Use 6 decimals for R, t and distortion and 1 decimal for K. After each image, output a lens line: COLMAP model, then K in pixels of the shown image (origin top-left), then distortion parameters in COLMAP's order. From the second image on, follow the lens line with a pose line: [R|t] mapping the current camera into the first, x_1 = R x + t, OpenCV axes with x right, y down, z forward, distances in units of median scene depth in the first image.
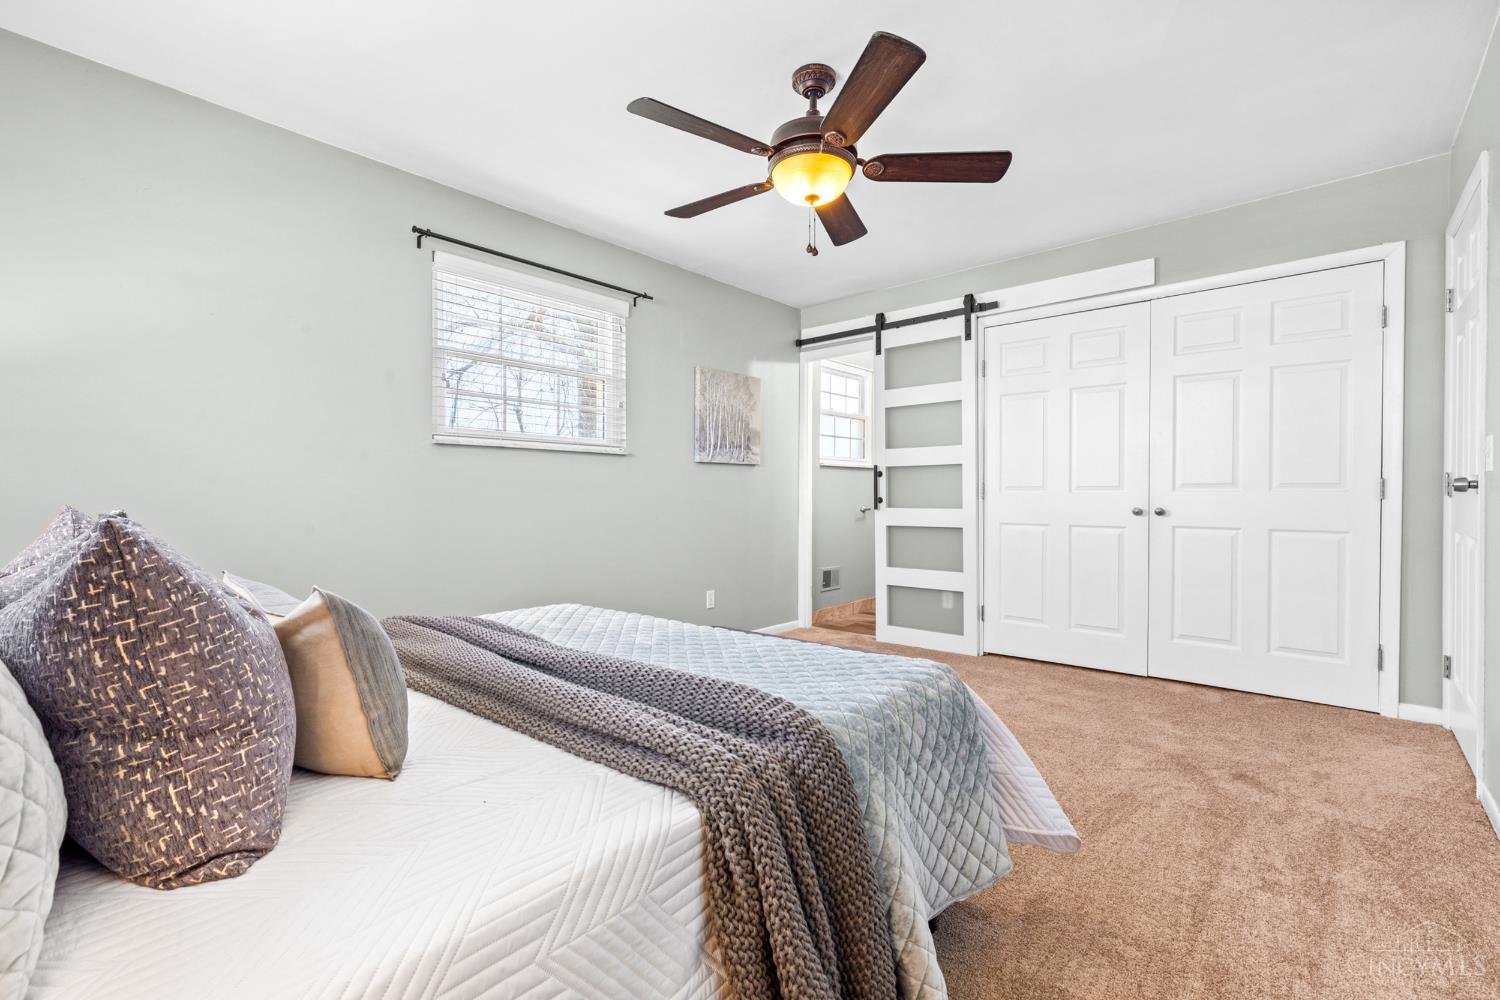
lens RADIAL K [[669.7, 0, 748.0], [0, 669.7, 498.1], [0, 0, 1]] dist [0.002766, 0.000219]
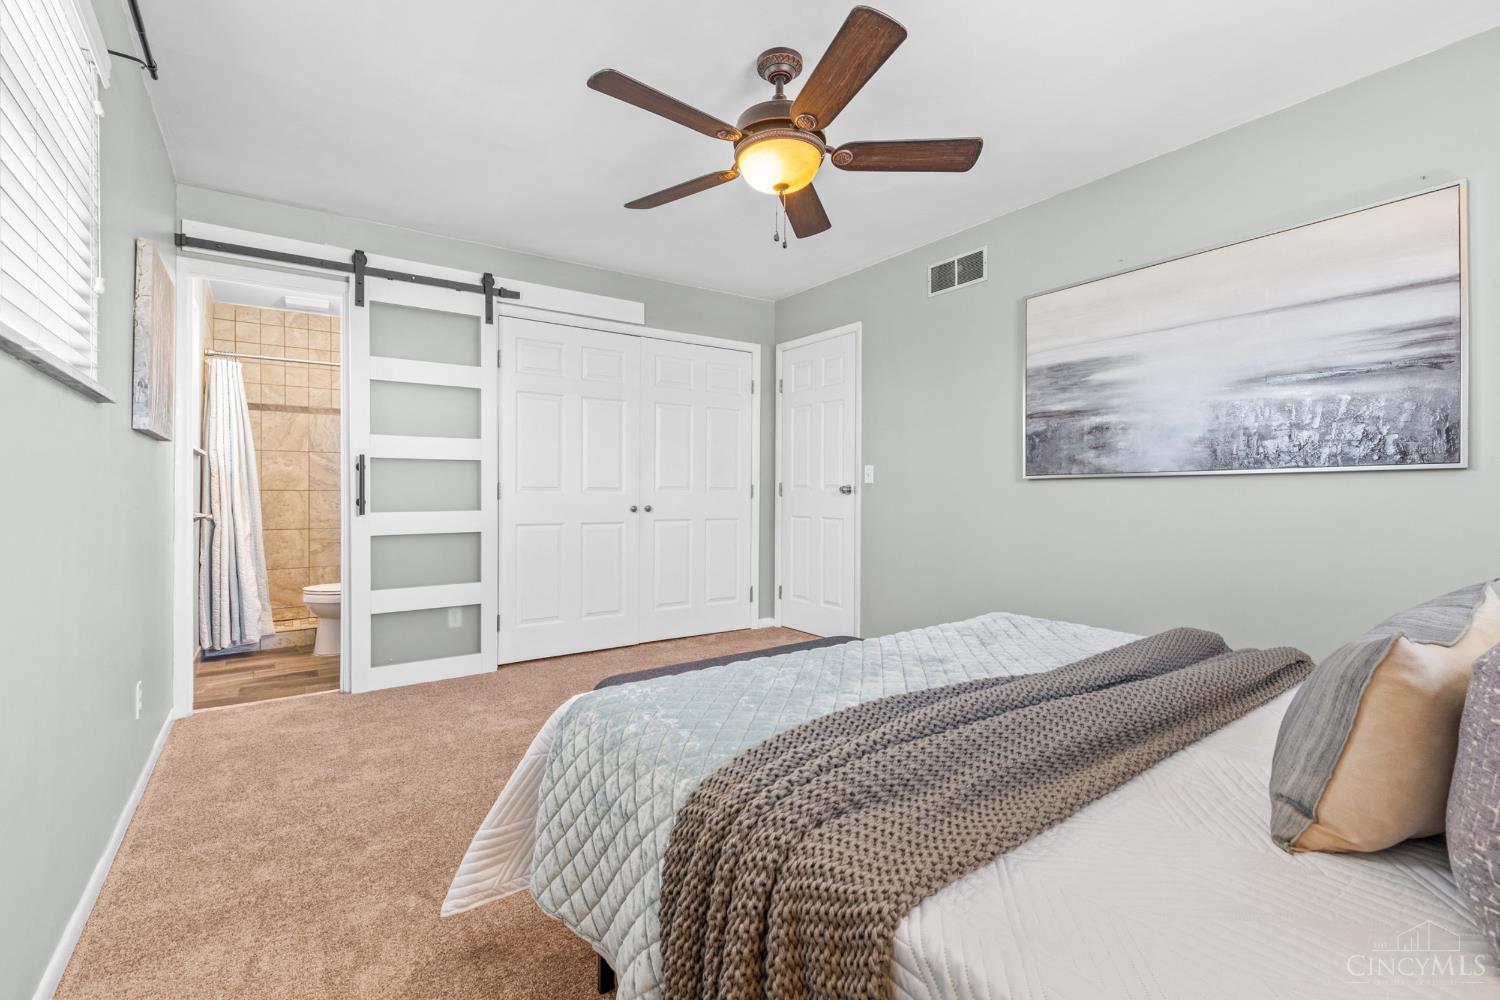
lens RADIAL K [[669.7, 0, 753.1], [0, 669.7, 500.3], [0, 0, 1]] dist [0.002766, 0.000219]
pose [[0.233097, -0.004792, 0.972442, -0.465875], [0.006652, 0.999972, 0.003333, 0.001637], [-0.972431, 0.005692, 0.233122, 0.441038]]
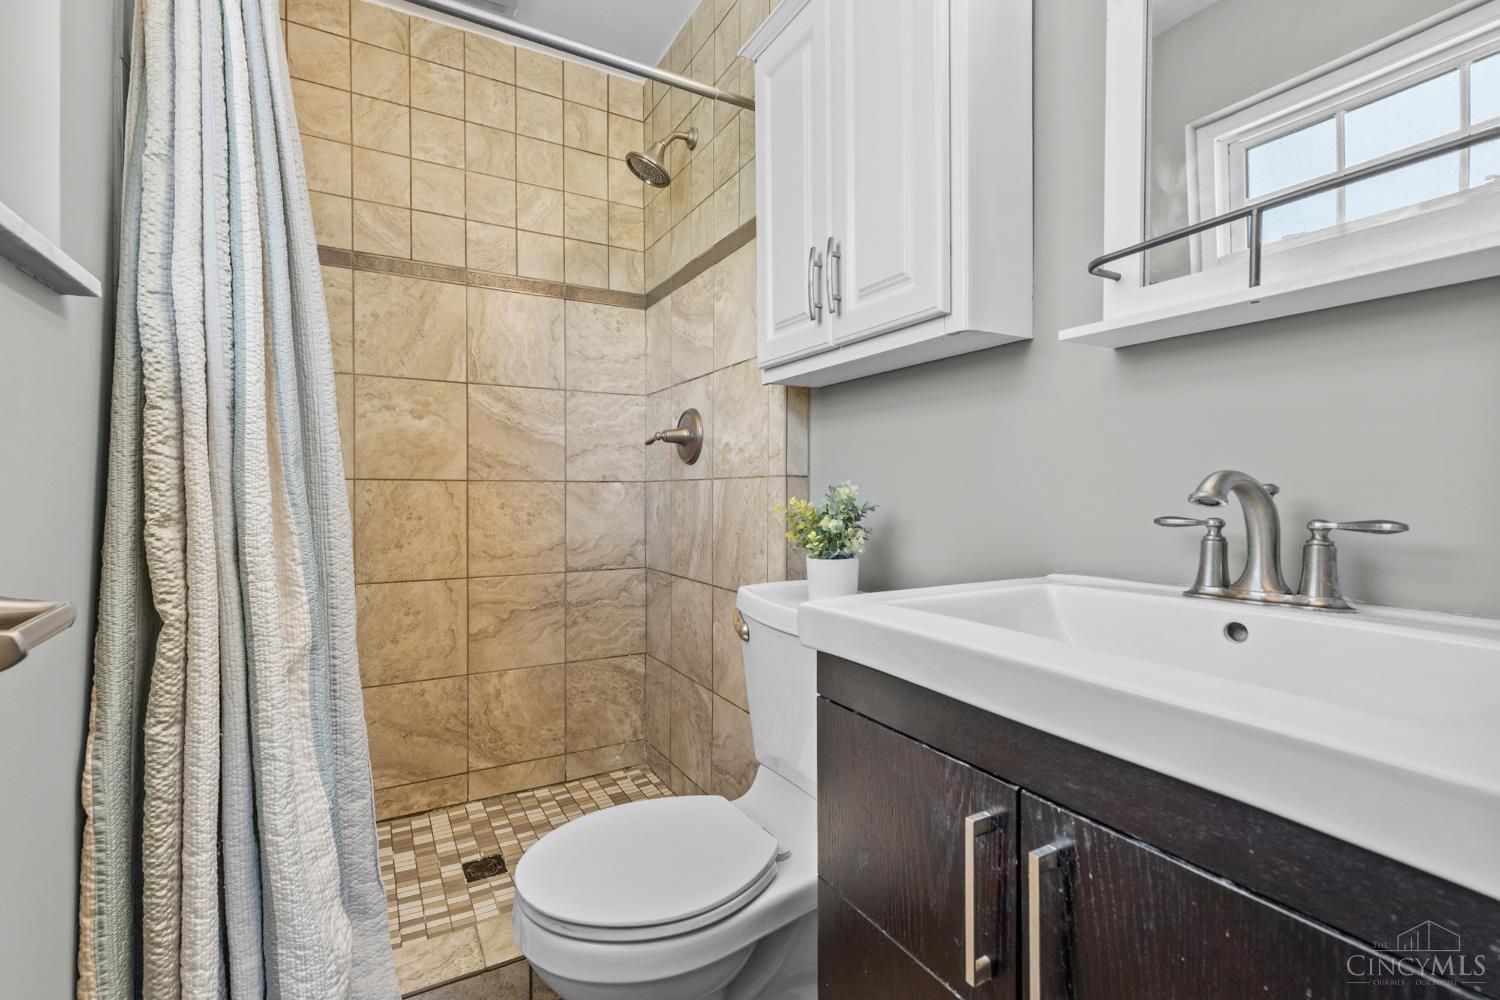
lens RADIAL K [[669.7, 0, 761.2], [0, 669.7, 499.3], [0, 0, 1]] dist [0.002766, 0.000219]
pose [[0.317646, -0.005246, 0.948195, -0.114713], [0.008606, 0.999959, 0.002649, -0.001420], [-0.948170, 0.007318, 0.317678, 0.854861]]
